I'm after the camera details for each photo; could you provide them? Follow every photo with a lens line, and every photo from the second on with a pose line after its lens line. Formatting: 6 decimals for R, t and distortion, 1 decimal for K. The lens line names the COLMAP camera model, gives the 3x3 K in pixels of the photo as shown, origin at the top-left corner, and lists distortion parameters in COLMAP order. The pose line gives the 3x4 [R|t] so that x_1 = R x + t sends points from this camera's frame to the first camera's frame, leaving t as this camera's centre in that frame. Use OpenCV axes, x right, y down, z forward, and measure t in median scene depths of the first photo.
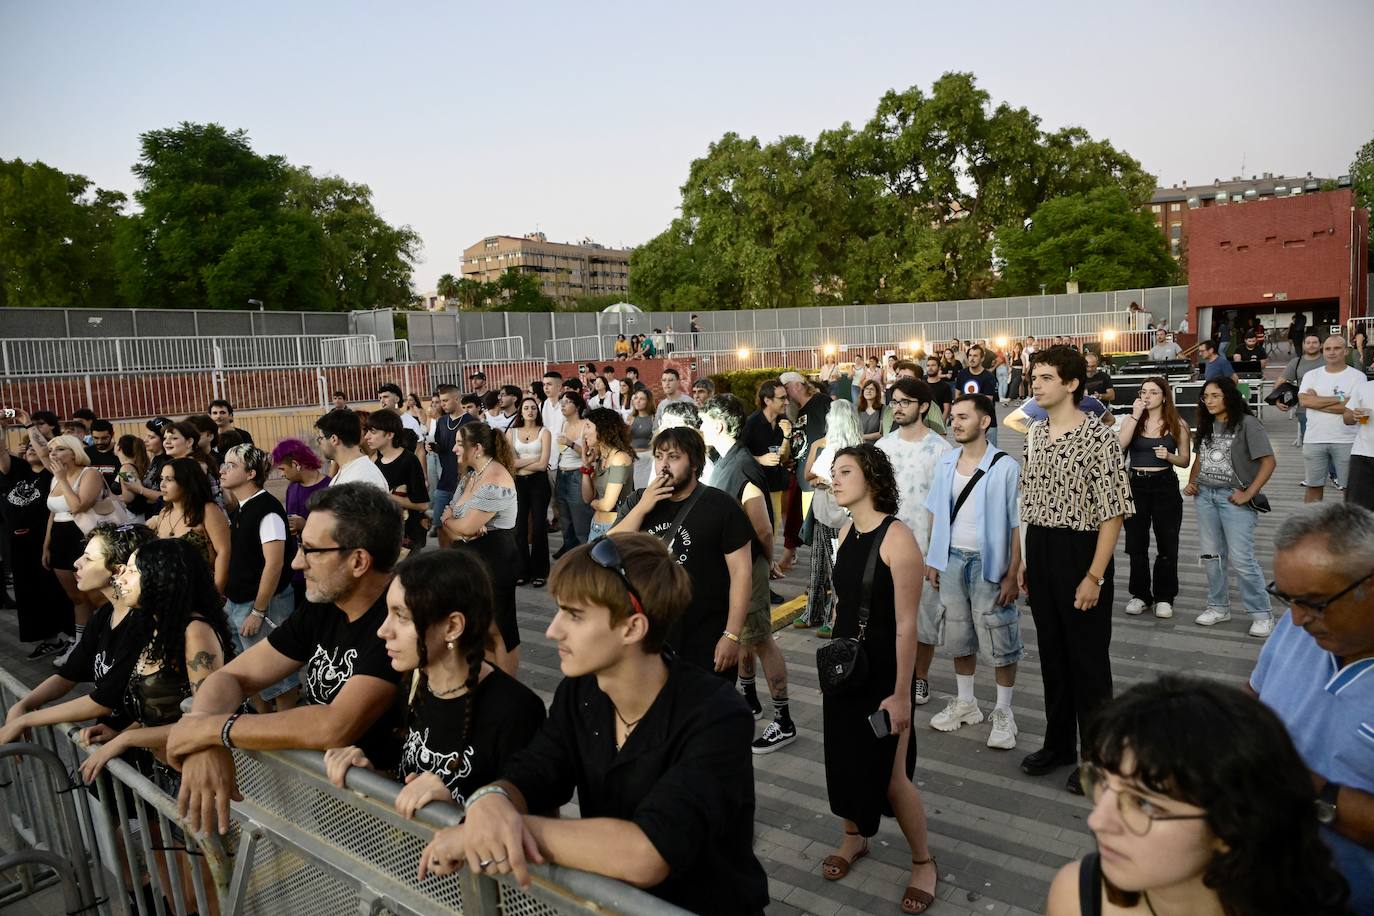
lens RADIAL K [[882.5, 0, 681.9], [0, 882.5, 423.2], [0, 0, 1]] dist [-0.000358, -0.002248]
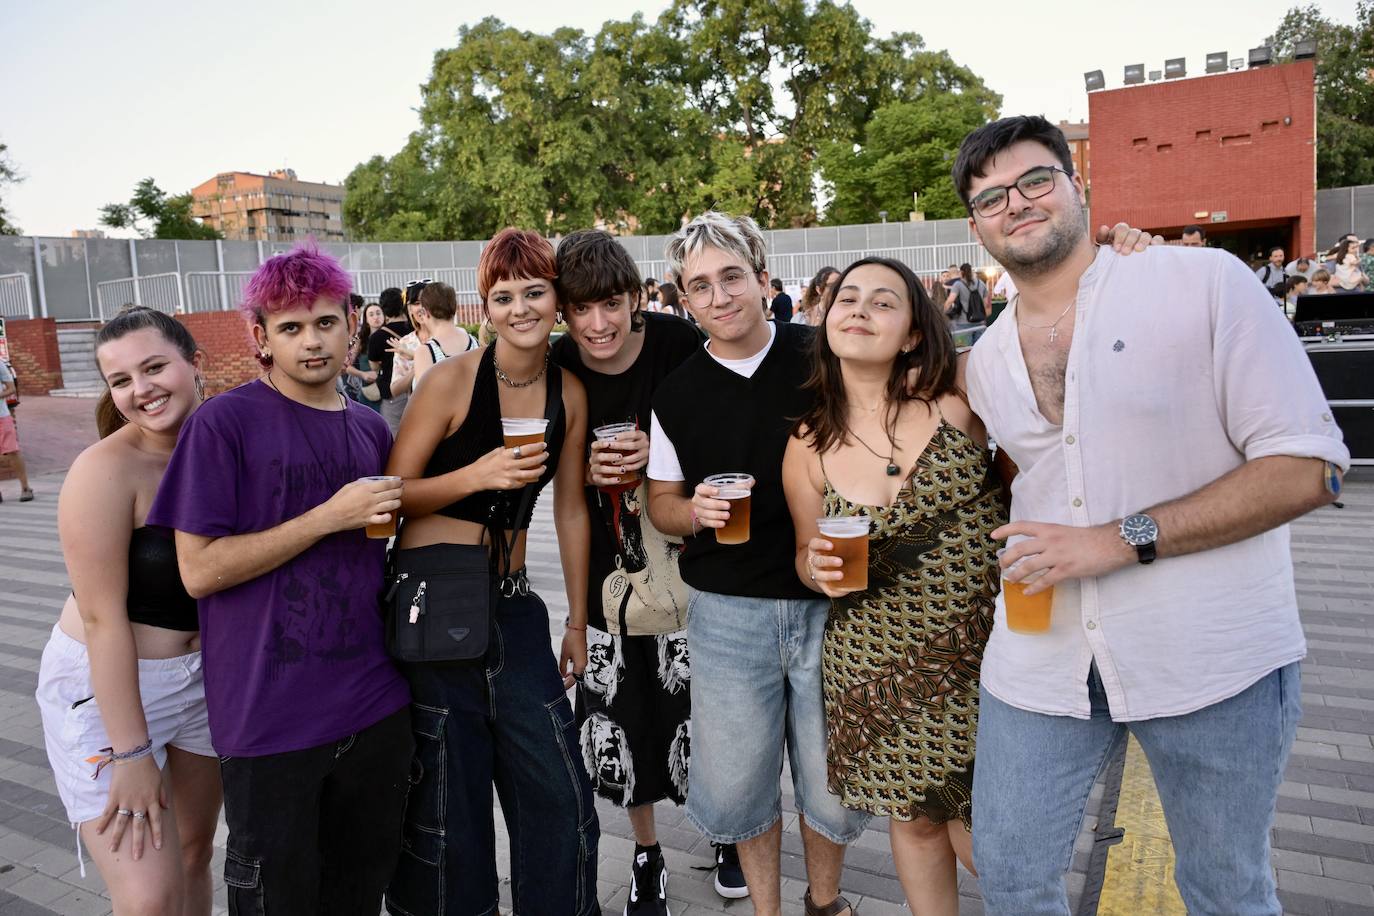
lens RADIAL K [[1001.5, 0, 659.3], [0, 1001.5, 397.6], [0, 0, 1]] dist [-0.000971, 0.005545]
pose [[0.982920, -0.022345, 0.182673, 0.039328], [0.021458, 0.999746, 0.006829, -0.006127], [-0.182780, -0.002793, 0.983150, 0.124254]]
